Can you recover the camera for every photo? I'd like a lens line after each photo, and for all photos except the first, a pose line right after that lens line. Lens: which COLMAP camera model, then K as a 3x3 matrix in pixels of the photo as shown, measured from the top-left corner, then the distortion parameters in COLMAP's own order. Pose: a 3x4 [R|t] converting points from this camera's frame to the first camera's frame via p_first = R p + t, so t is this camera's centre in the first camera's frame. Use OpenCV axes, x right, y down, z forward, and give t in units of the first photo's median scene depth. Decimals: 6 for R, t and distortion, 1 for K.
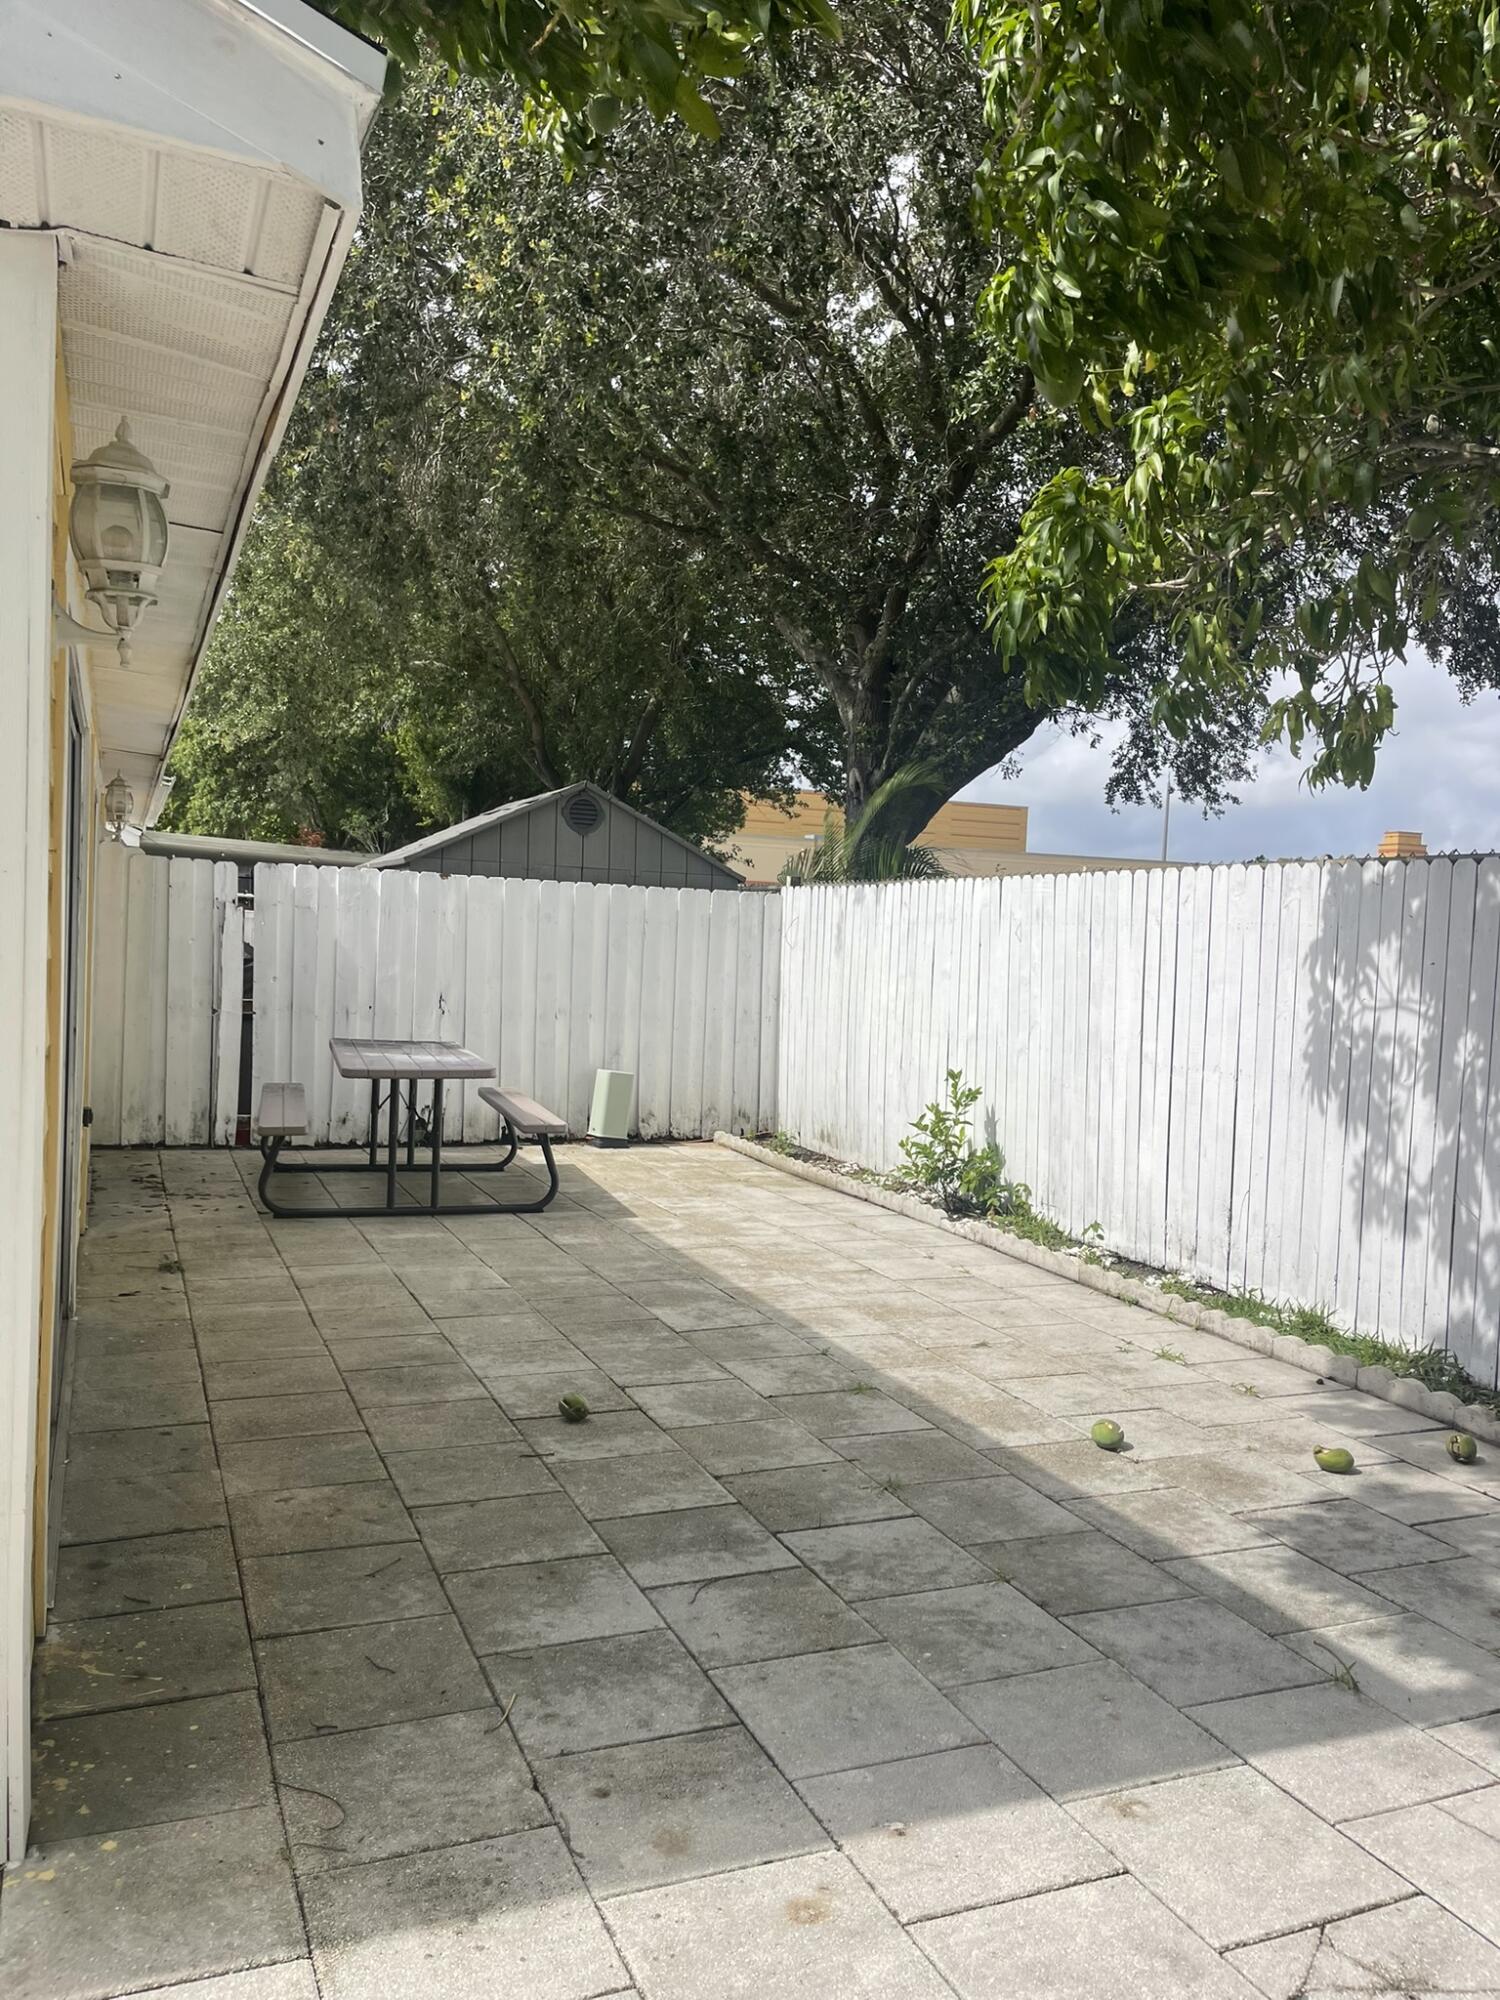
lens RADIAL K [[1513.1, 0, 758.8], [0, 1513.1, 999.4], [0, 0, 1]] dist [-0.001520, -0.024627]
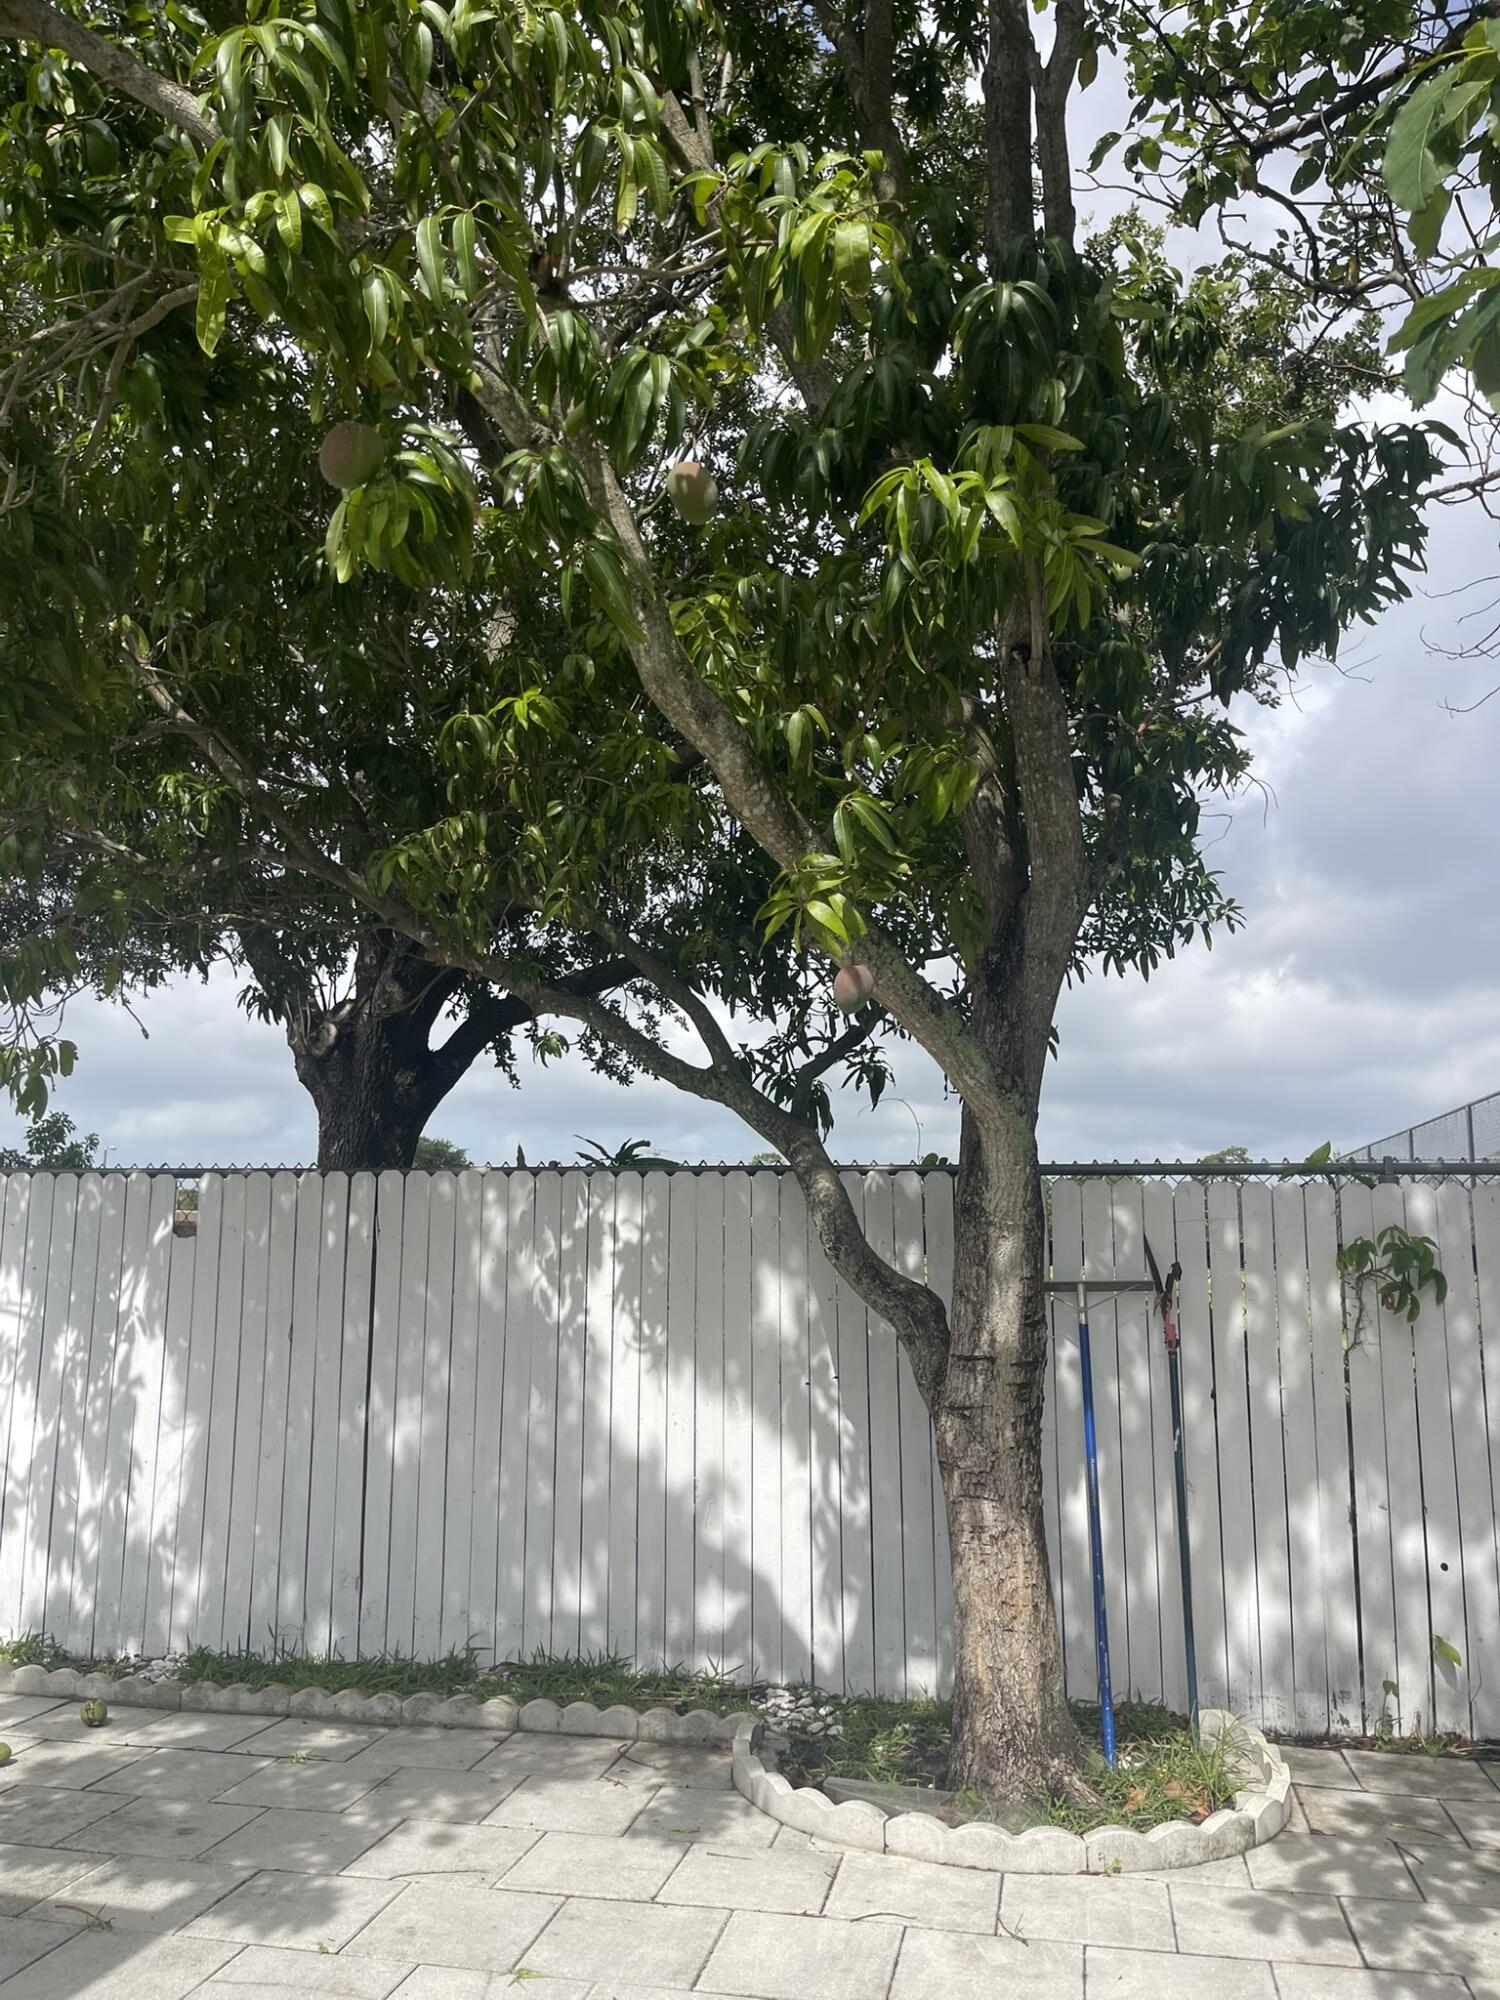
lens RADIAL K [[1513.1, 0, 748.3], [0, 1513.1, 1002.1], [0, 0, 1]] dist [-0.001520, -0.024627]
pose [[0.581583, 0.087487, 0.808769, -0.181197], [0.057674, 0.987264, -0.148268, -0.025280], [-0.811440, 0.132875, 0.569130, -0.084576]]
